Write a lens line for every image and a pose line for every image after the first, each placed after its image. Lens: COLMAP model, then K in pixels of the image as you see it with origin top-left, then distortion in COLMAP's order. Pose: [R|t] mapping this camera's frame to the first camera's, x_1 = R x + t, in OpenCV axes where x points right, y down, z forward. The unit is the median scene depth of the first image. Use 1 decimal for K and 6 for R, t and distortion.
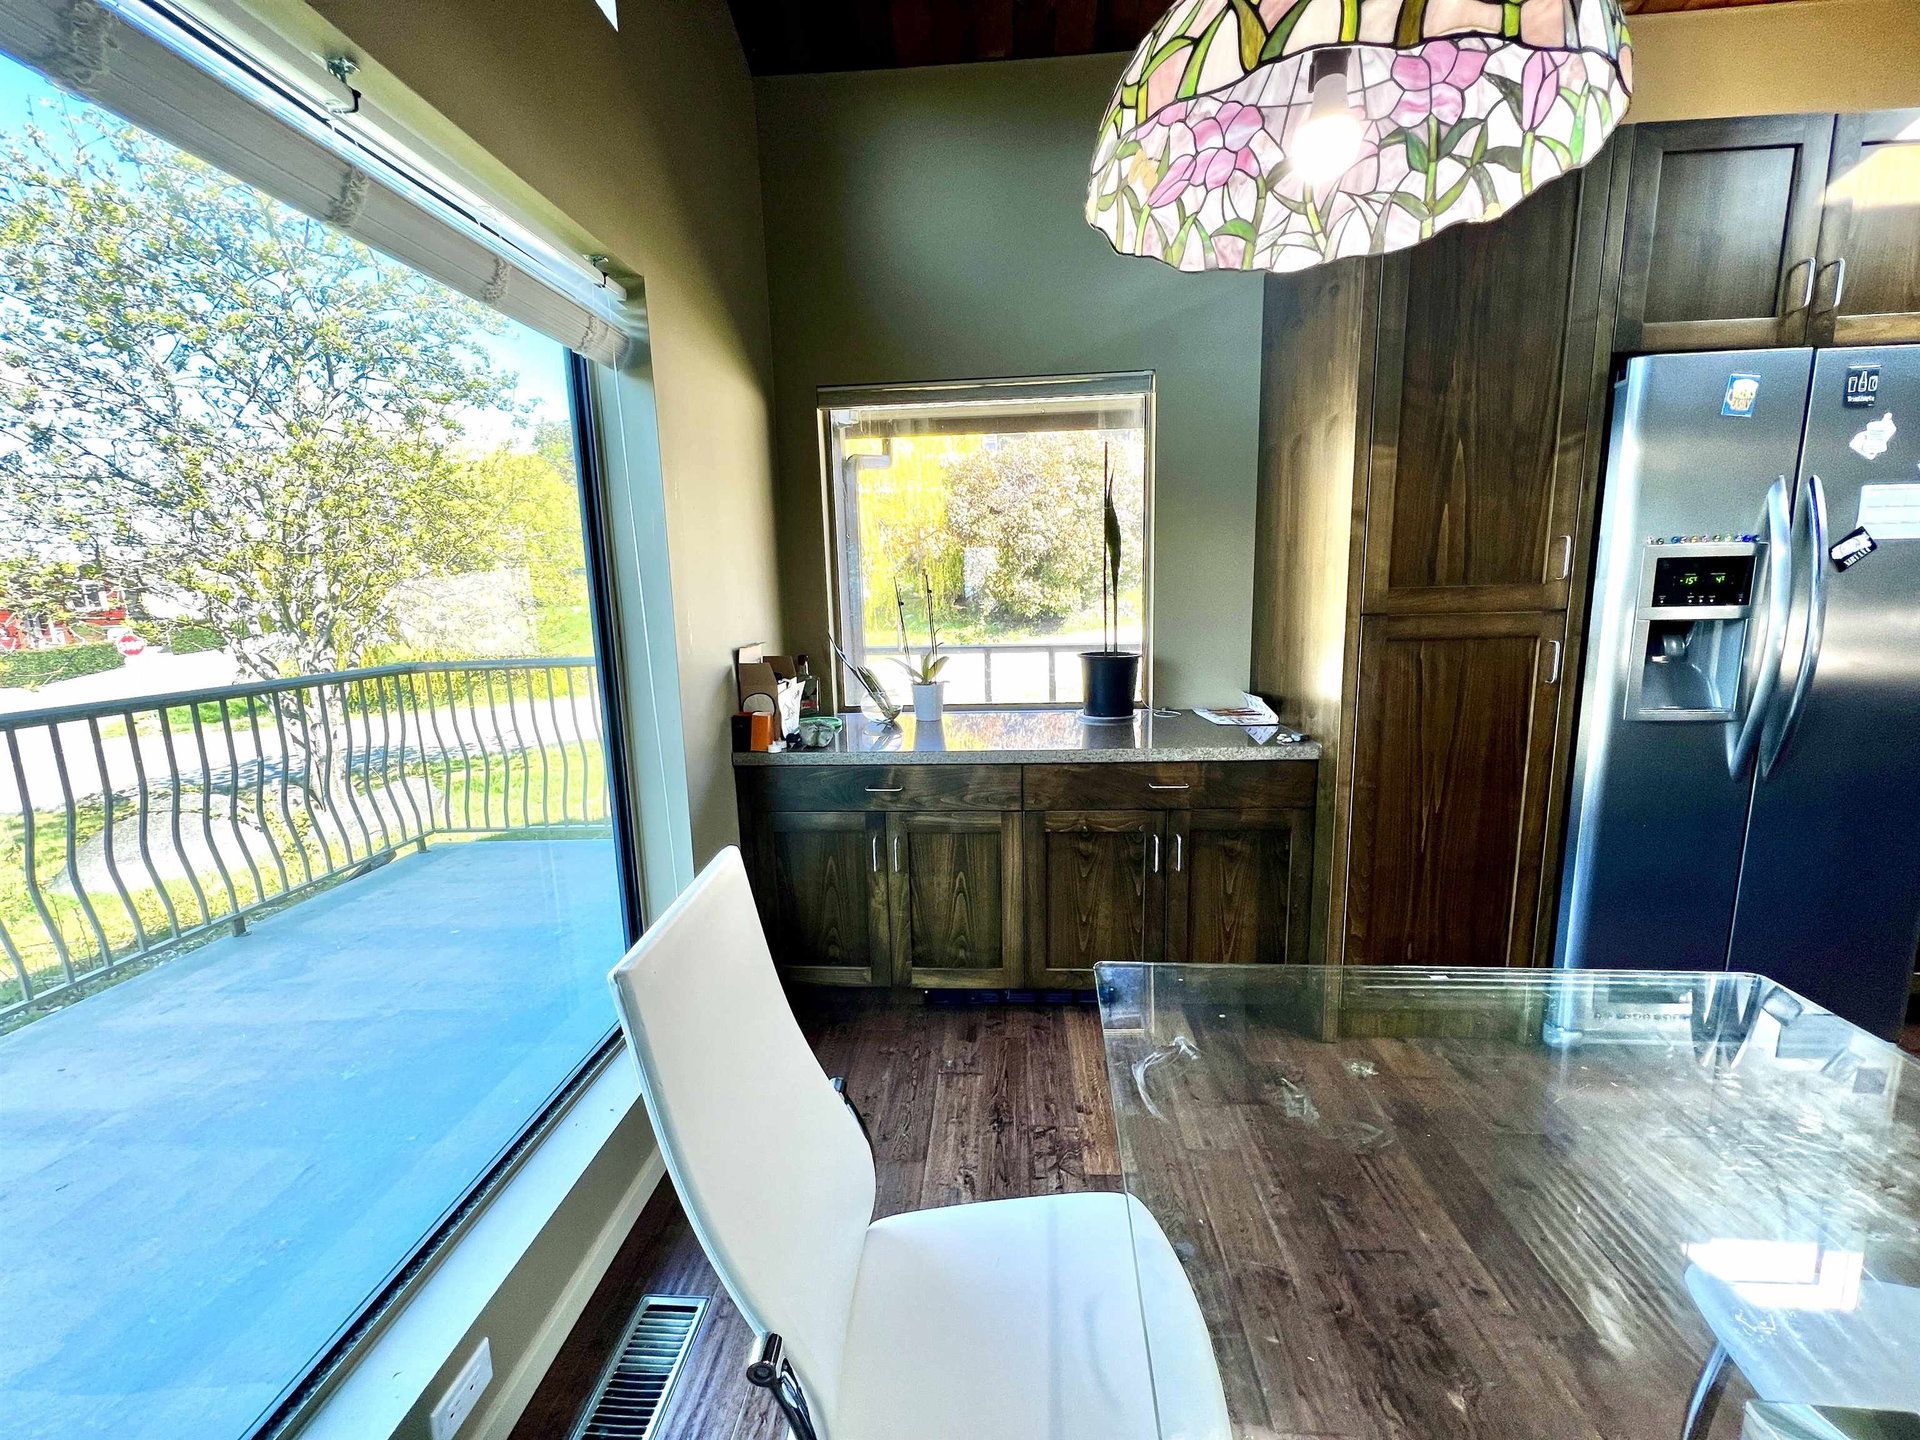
lens RADIAL K [[769.2, 0, 962.2], [0, 769.2, 720.3], [0, 0, 1]] dist [-0.001251, 0.000446]
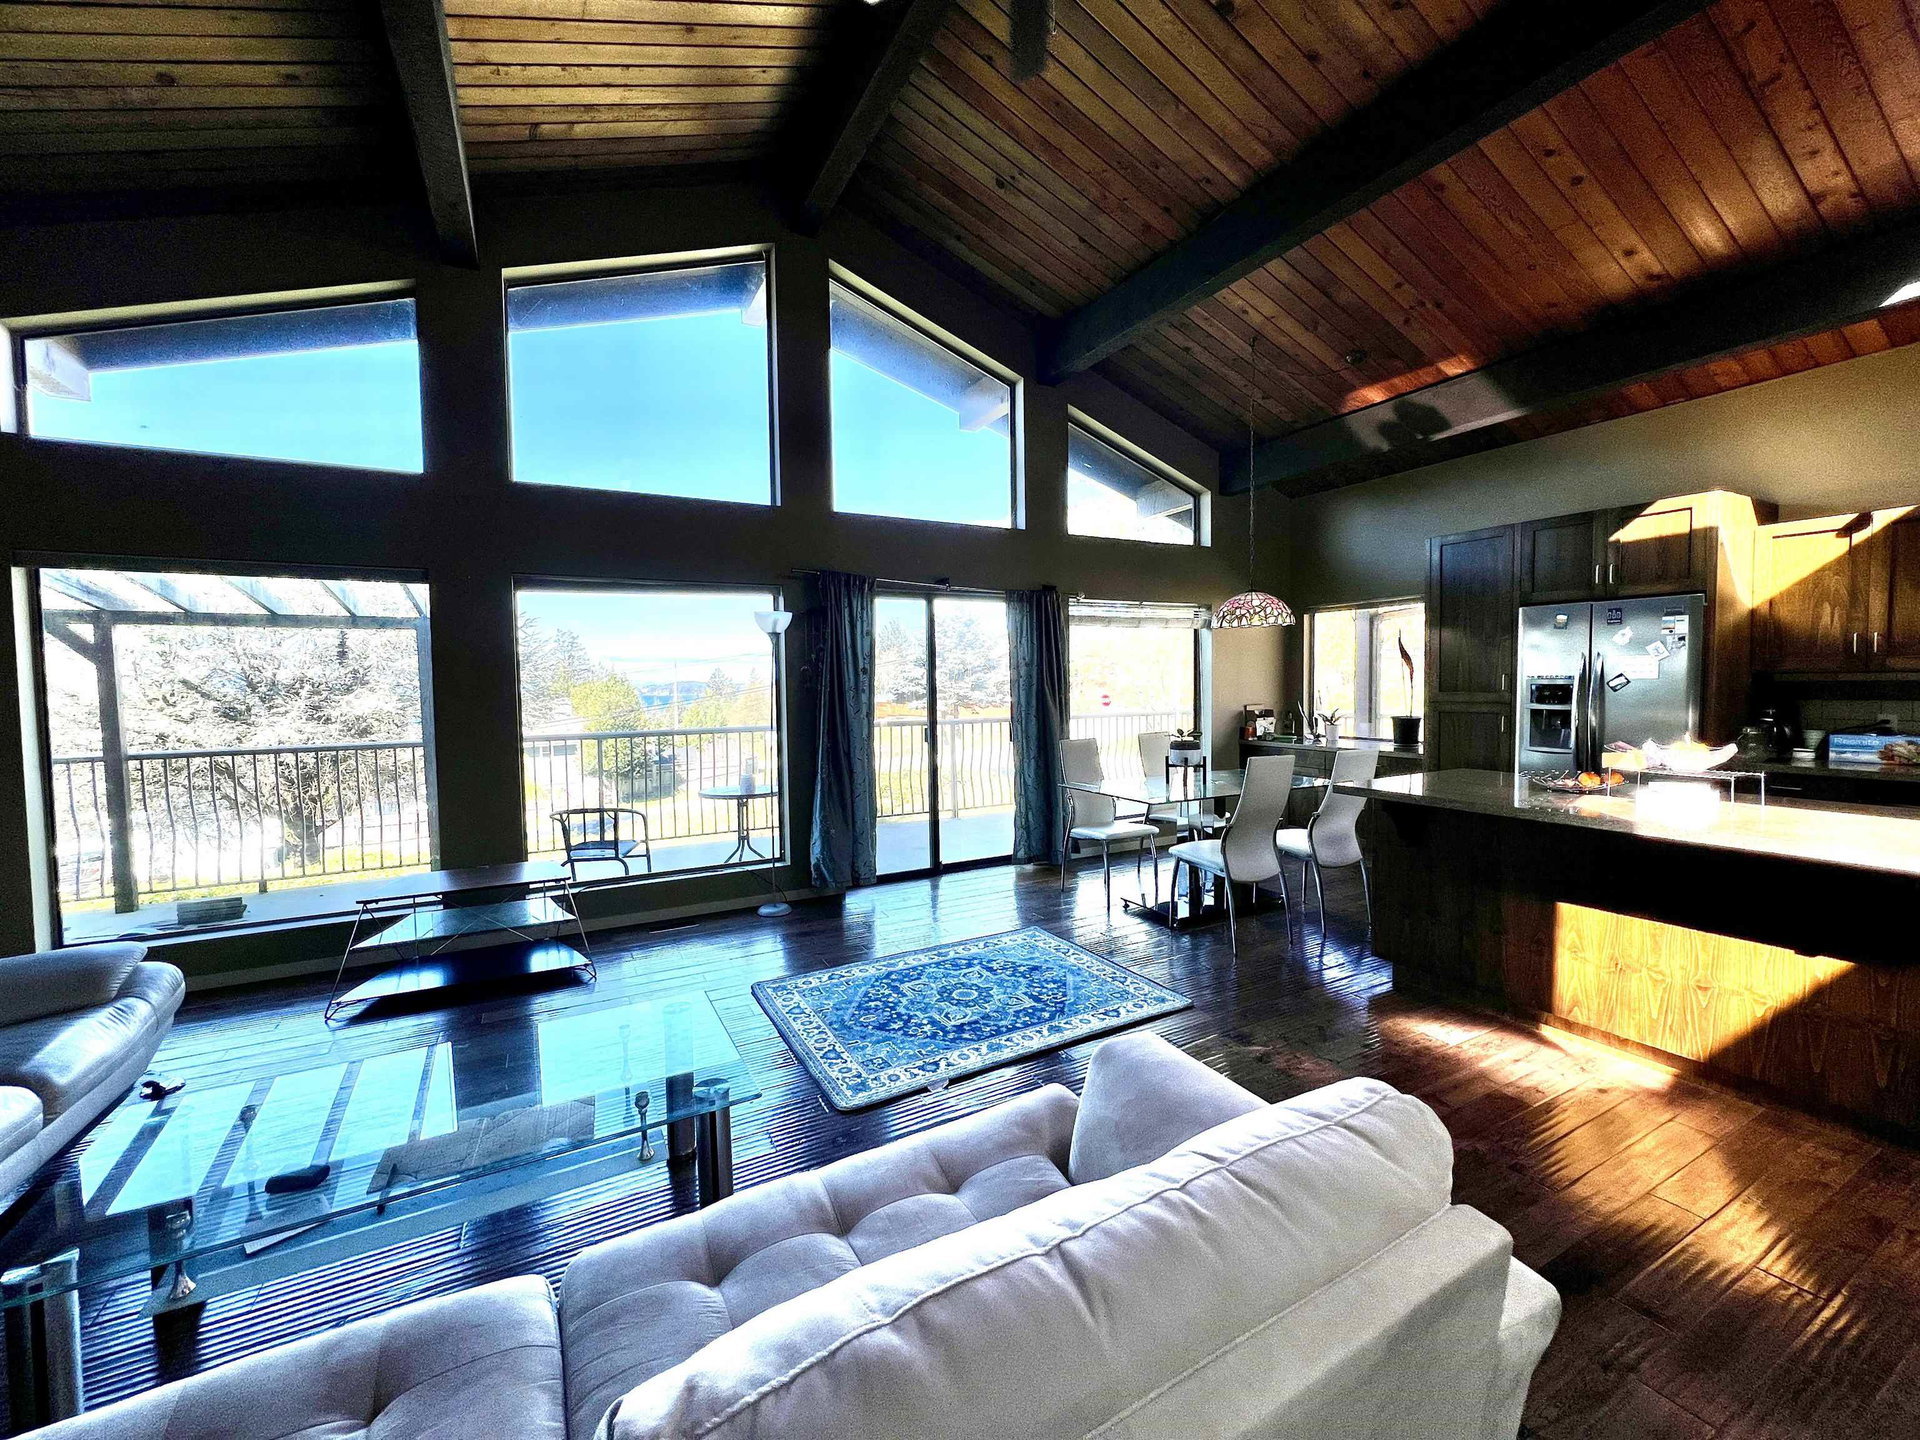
lens RADIAL K [[769.2, 0, 956.4], [0, 769.2, 714.8], [0, 0, 1]] dist [-0.001251, 0.000446]
pose [[0.535288, 0.057870, -0.842685, 1.867479], [-0.139111, 0.990067, -0.020375, 0.186134], [0.833136, 0.128134, 0.538021, -1.761741]]
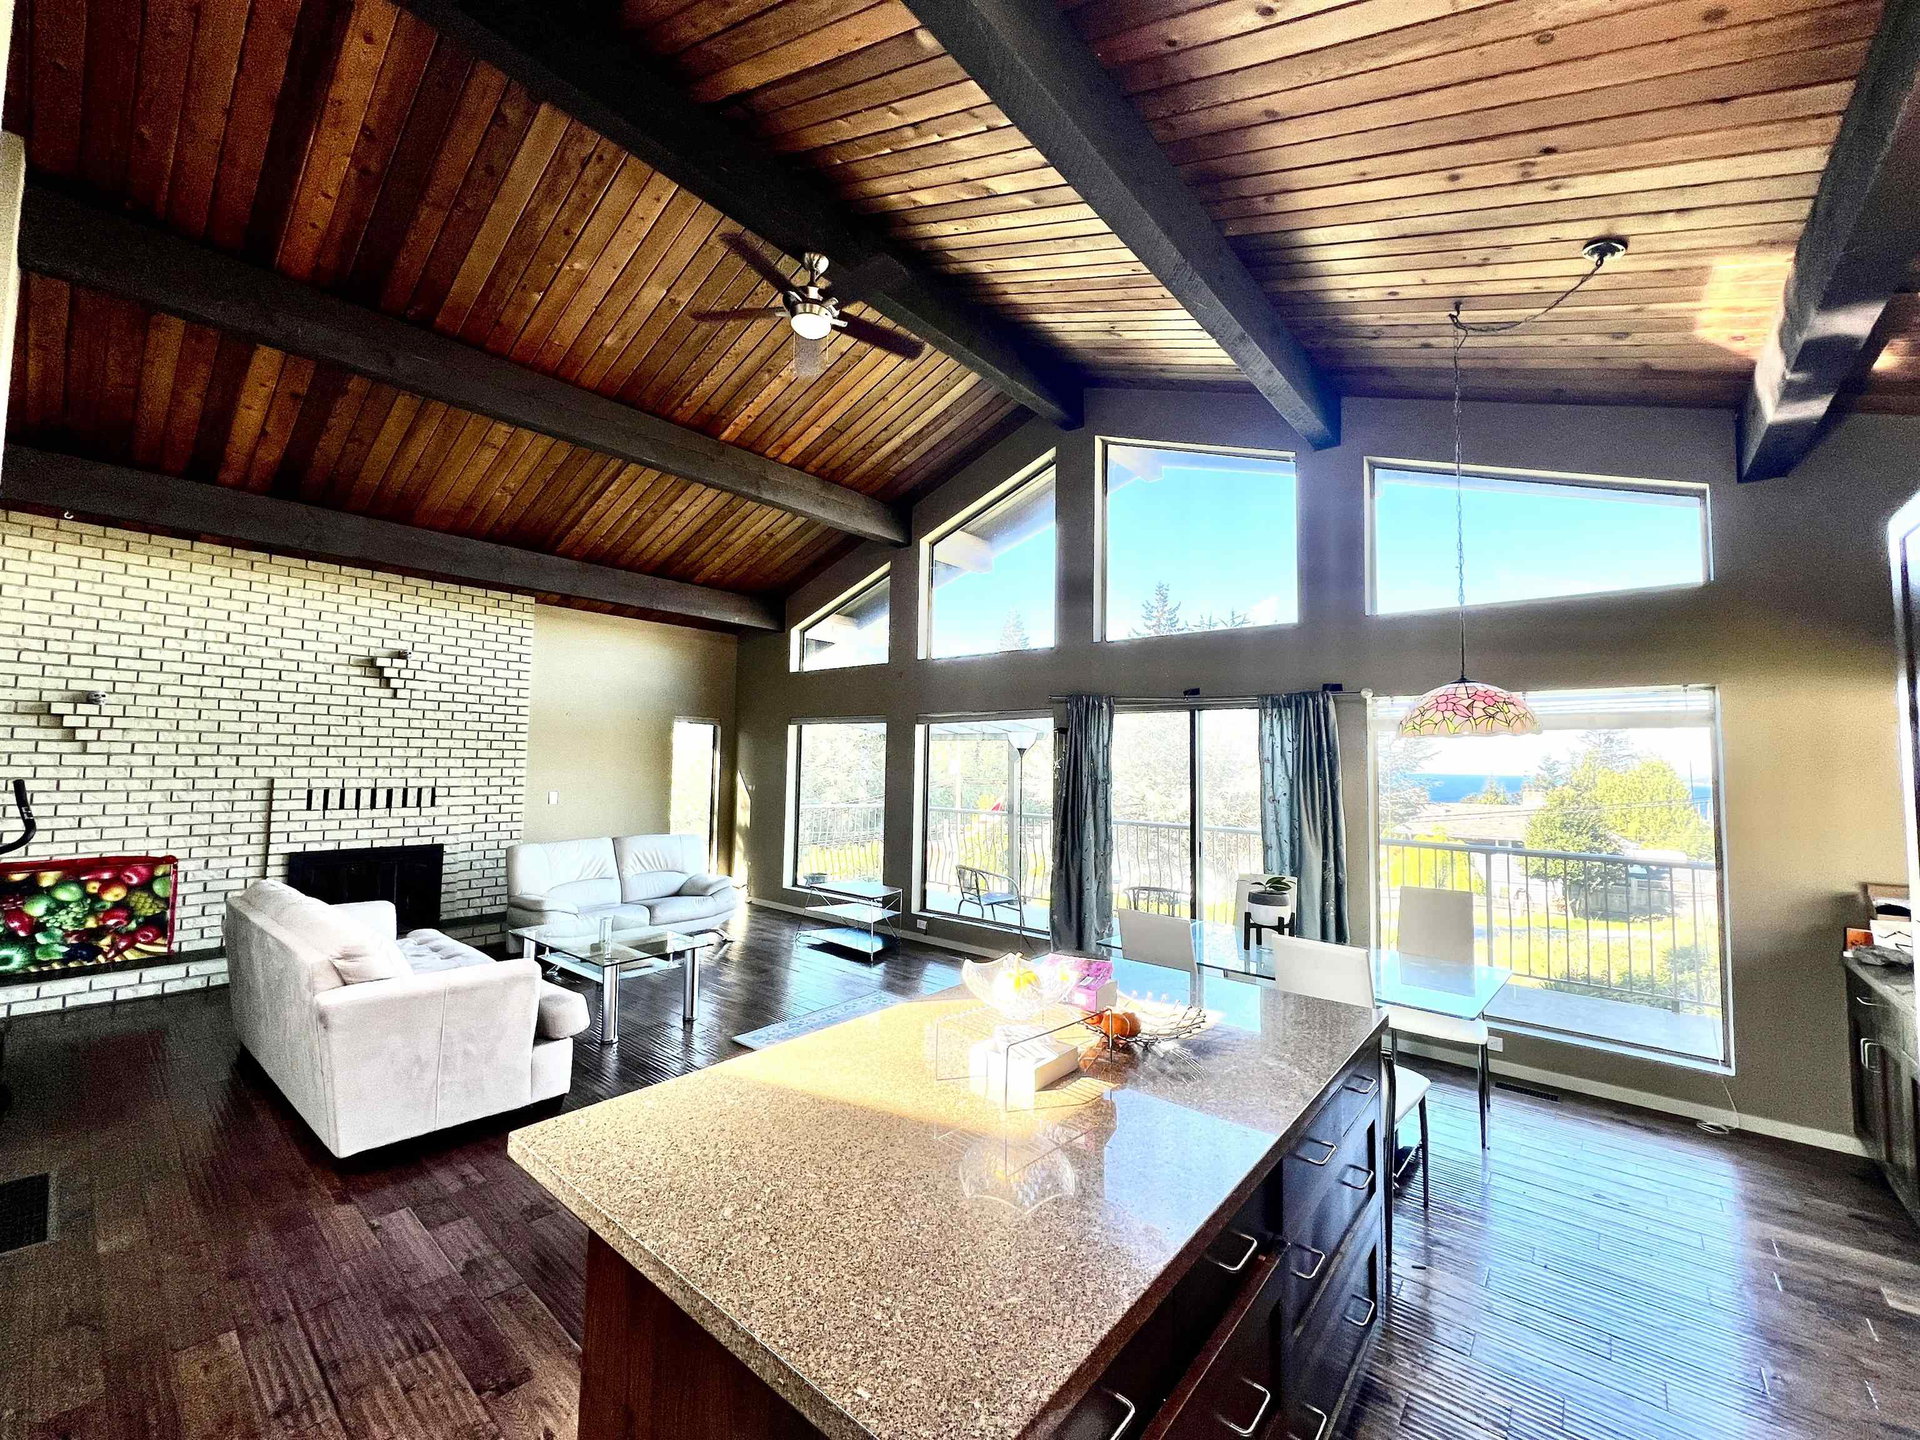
lens RADIAL K [[769.2, 0, 954.6], [0, 769.2, 714.3], [0, 0, 1]] dist [-0.001251, 0.000446]
pose [[-0.594081, -0.031718, -0.803780, 2.154604], [-0.133655, 0.989225, 0.059750, -0.305127], [0.793224, 0.142926, -0.591919, 0.539506]]
